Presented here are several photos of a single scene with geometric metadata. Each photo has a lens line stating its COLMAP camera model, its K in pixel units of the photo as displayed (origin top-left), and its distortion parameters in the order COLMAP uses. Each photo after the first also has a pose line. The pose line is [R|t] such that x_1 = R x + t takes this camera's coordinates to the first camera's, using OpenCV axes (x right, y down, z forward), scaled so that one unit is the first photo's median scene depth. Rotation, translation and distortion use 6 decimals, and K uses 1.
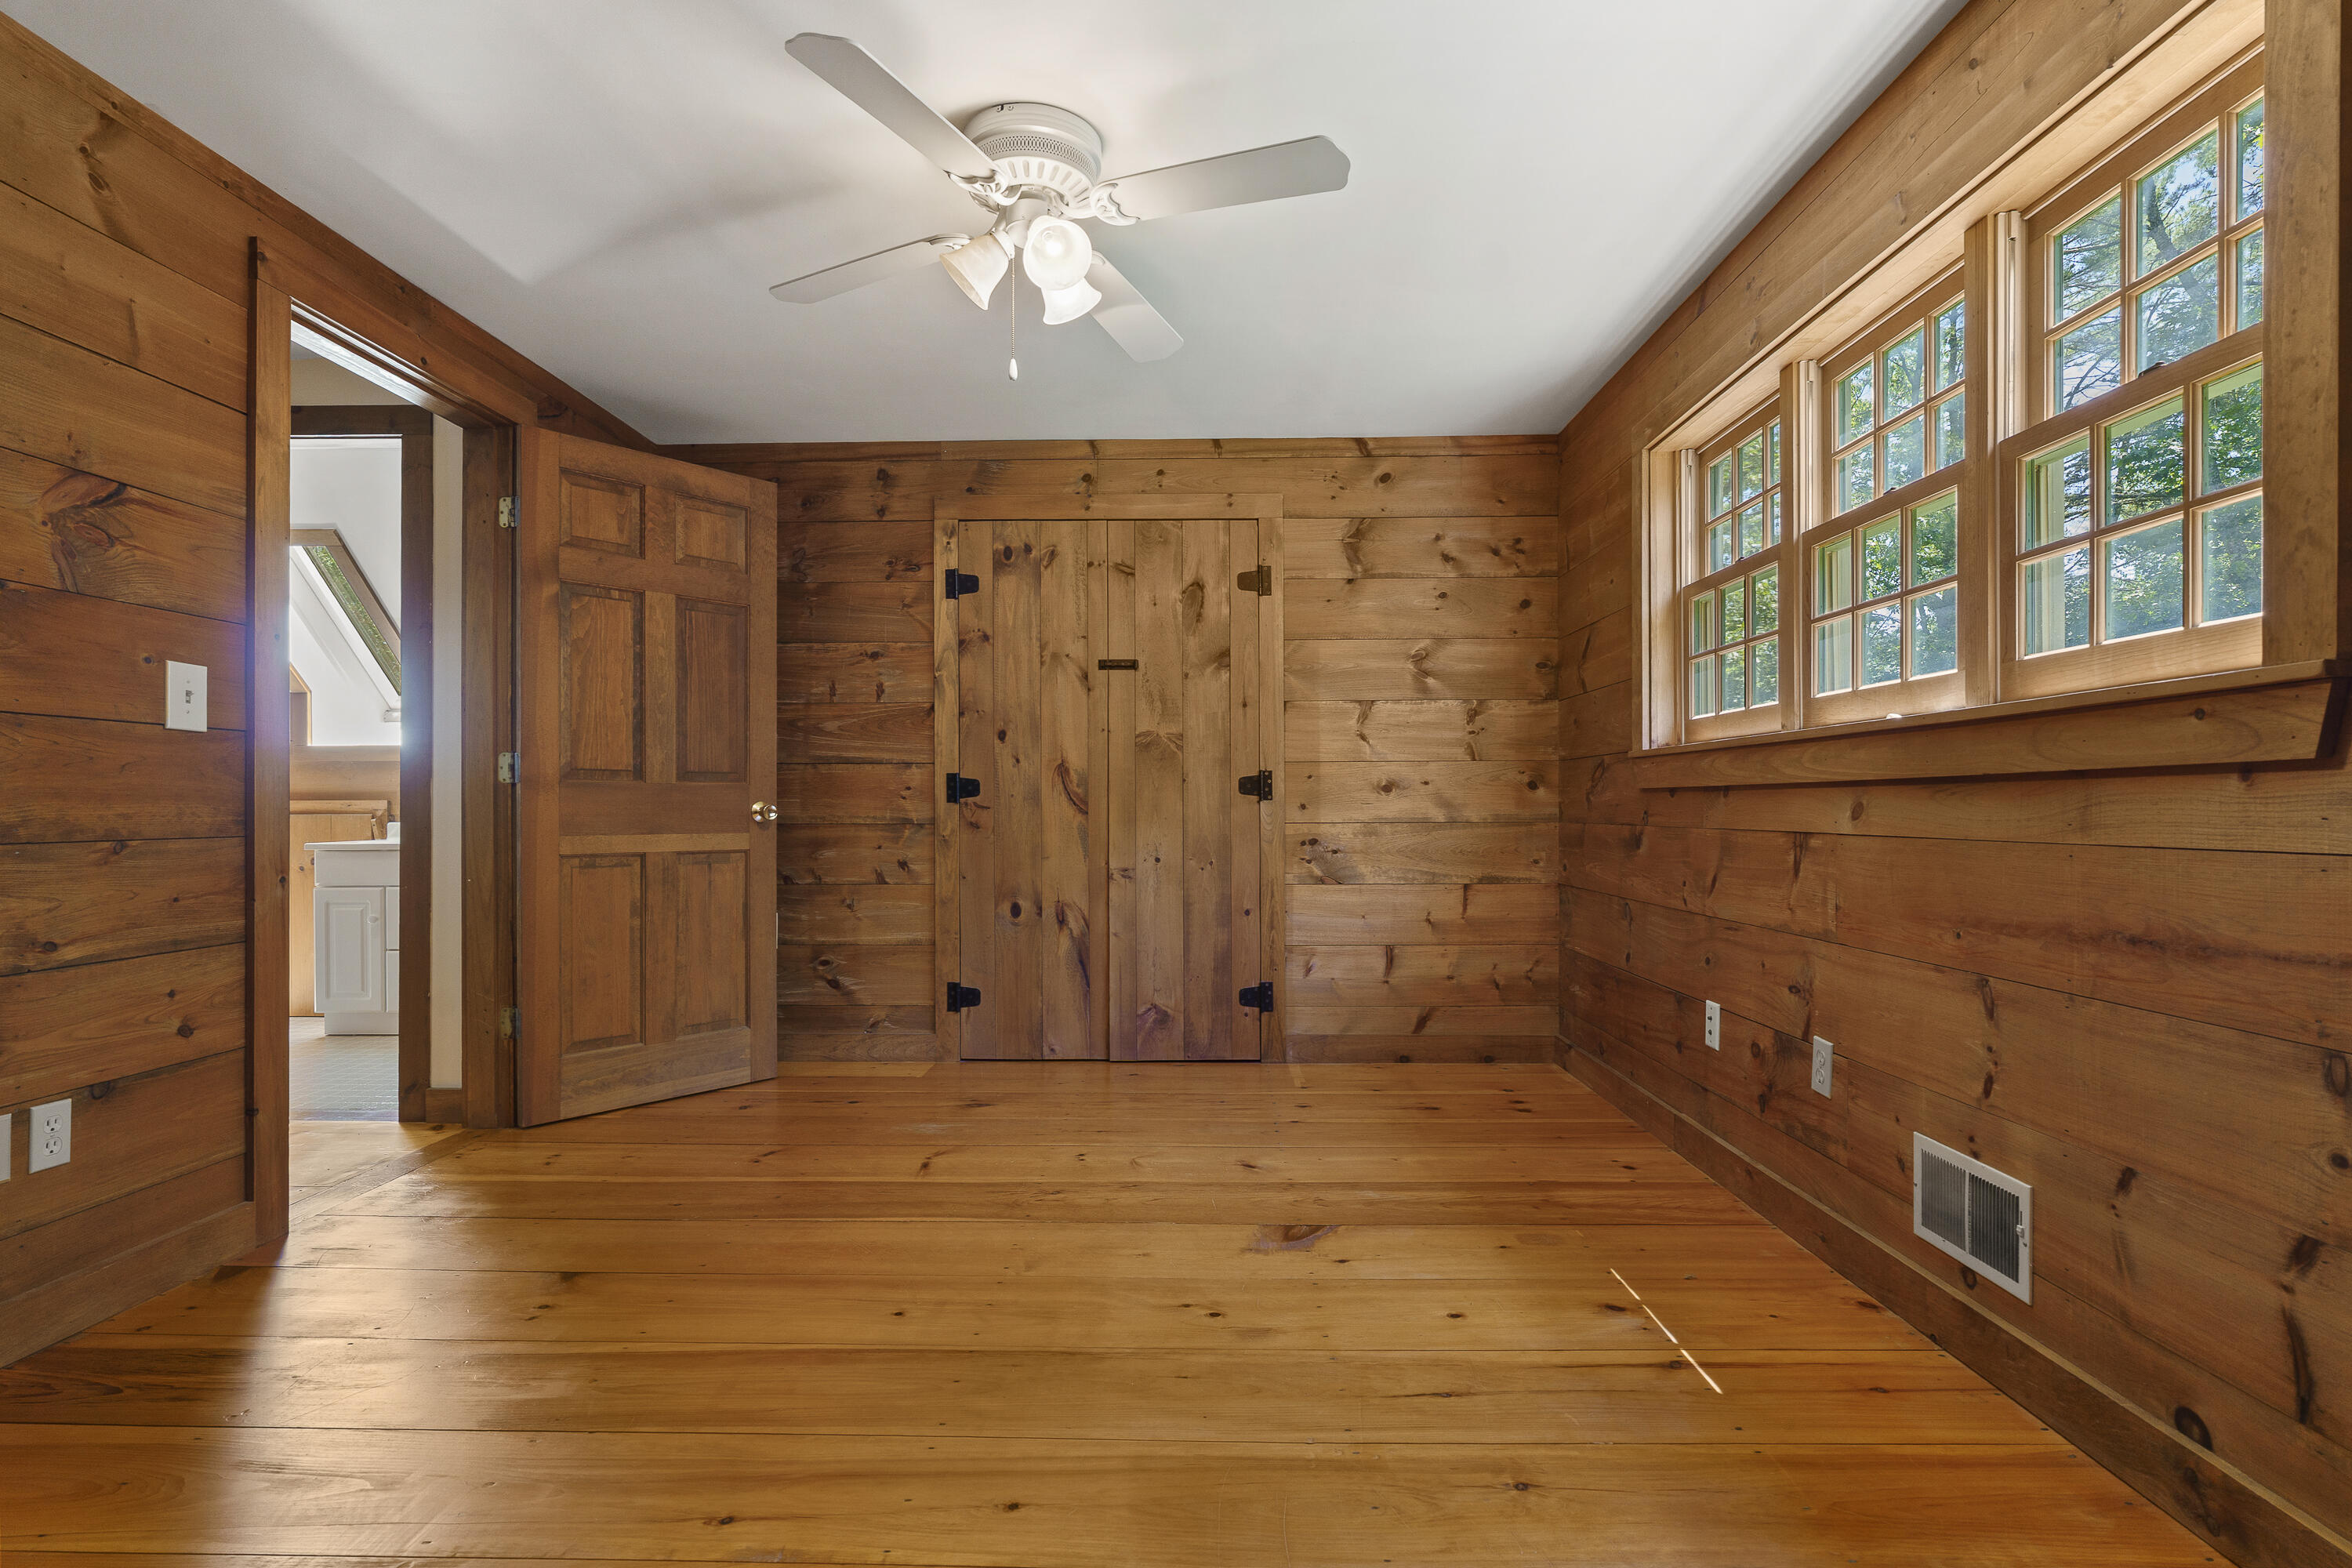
lens RADIAL K [[1153.6, 0, 1182.9], [0, 1153.6, 801.8], [0, 0, 1]] dist [0.000864, 0.000144]
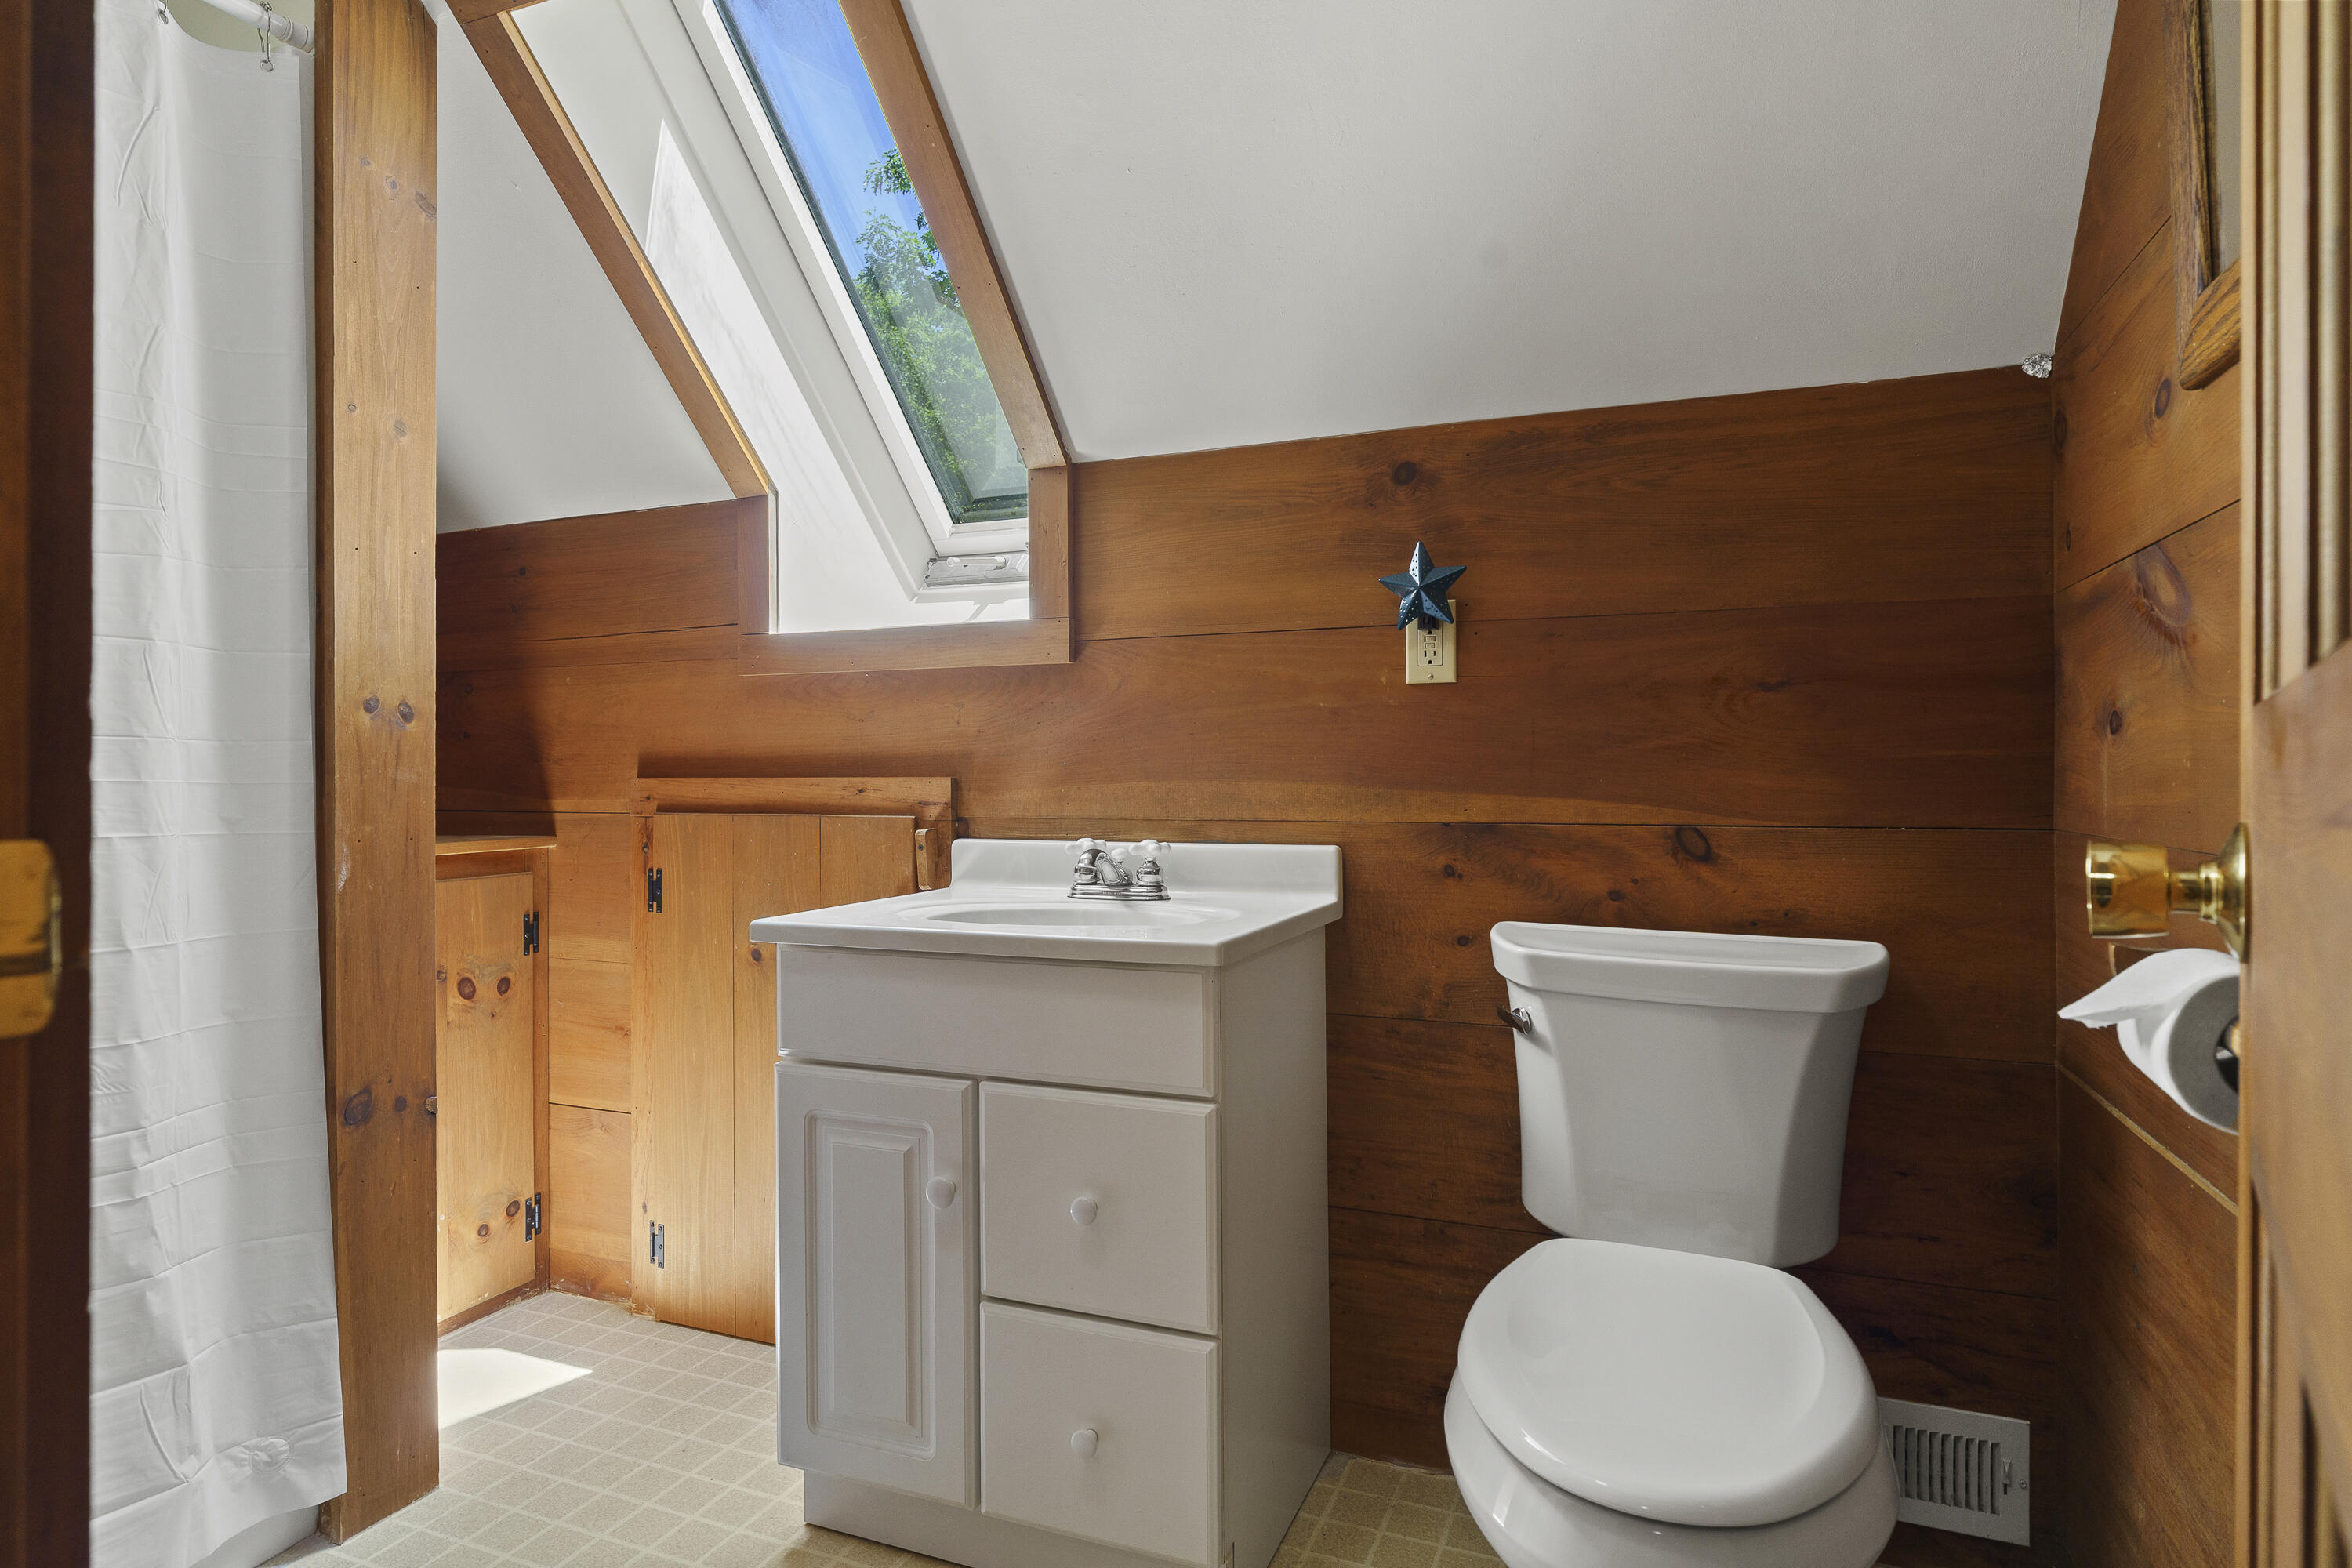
lens RADIAL K [[1284.5, 0, 1172.3], [0, 1284.5, 780.6], [0, 0, 1]] dist [0.000297, 0.000030]
pose [[0.933575, 0.001972, -0.358378, -0.652221], [0.000396, 0.999979, 0.006535, -0.004053], [0.358383, -0.006243, 0.933554, 0.882331]]
